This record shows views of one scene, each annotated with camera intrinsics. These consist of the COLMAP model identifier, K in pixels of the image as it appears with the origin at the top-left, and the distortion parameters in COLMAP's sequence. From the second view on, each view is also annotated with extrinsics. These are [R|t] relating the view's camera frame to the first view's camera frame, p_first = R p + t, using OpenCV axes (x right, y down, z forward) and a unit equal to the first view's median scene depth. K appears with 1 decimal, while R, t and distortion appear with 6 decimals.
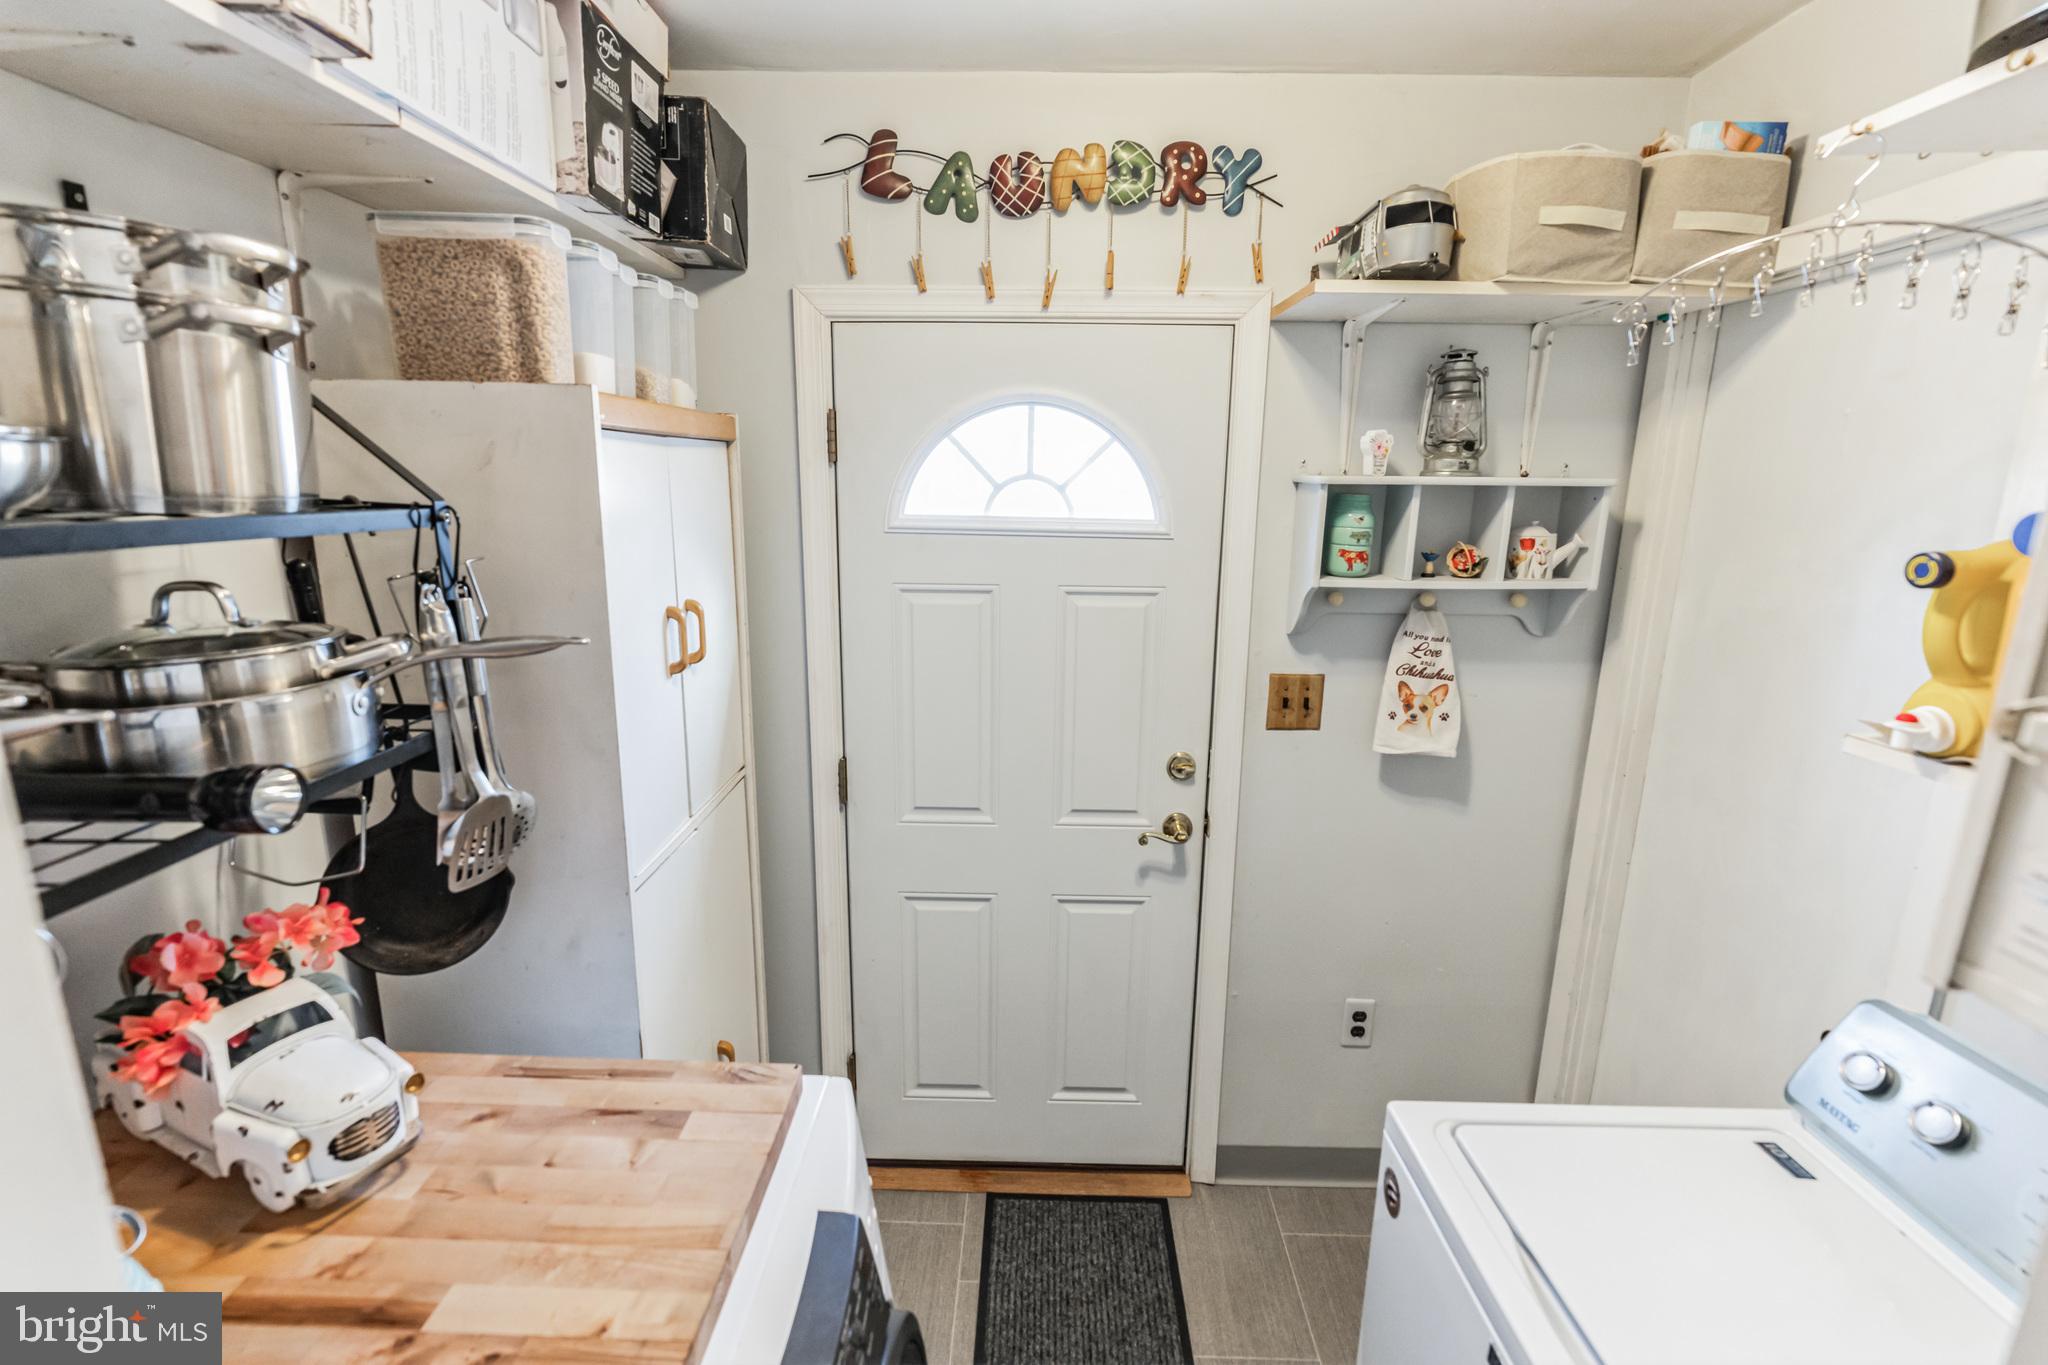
lens RADIAL K [[918.8, 0, 1017.8], [0, 918.8, 675.7], [0, 0, 1]] dist [-0.001860, 0.001303]
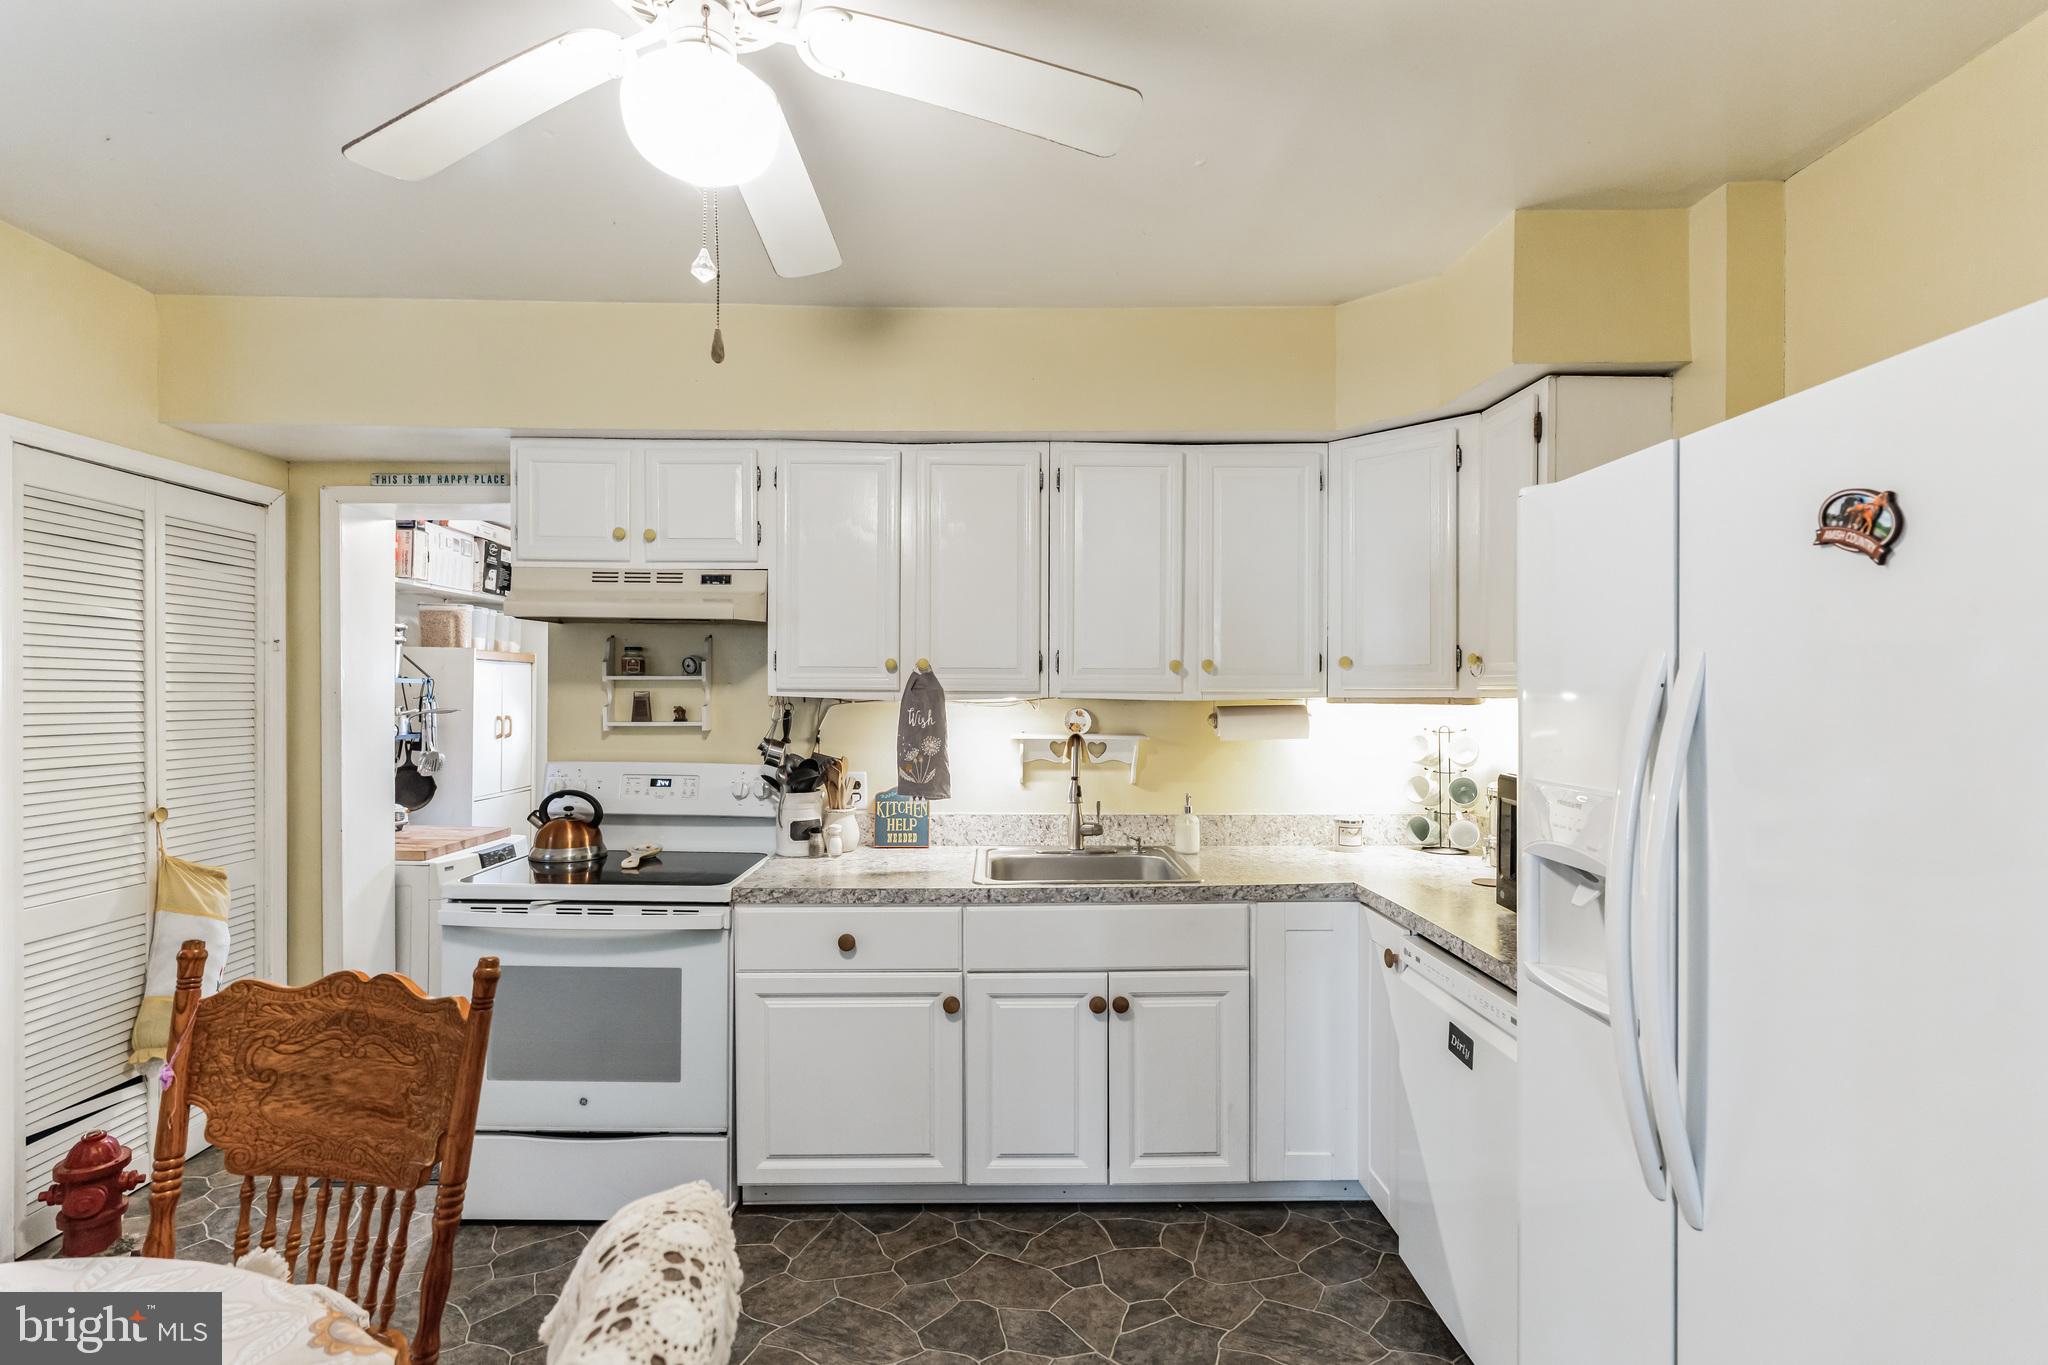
lens RADIAL K [[955.6, 0, 1023.2], [0, 955.6, 702.7], [0, 0, 1]] dist [-0.003393, 0.000743]
pose [[0.999407, -0.007886, 0.033517, 1.471101], [0.014753, 0.977616, -0.209877, 0.670786], [-0.031112, 0.210247, 0.977153, -2.527766]]
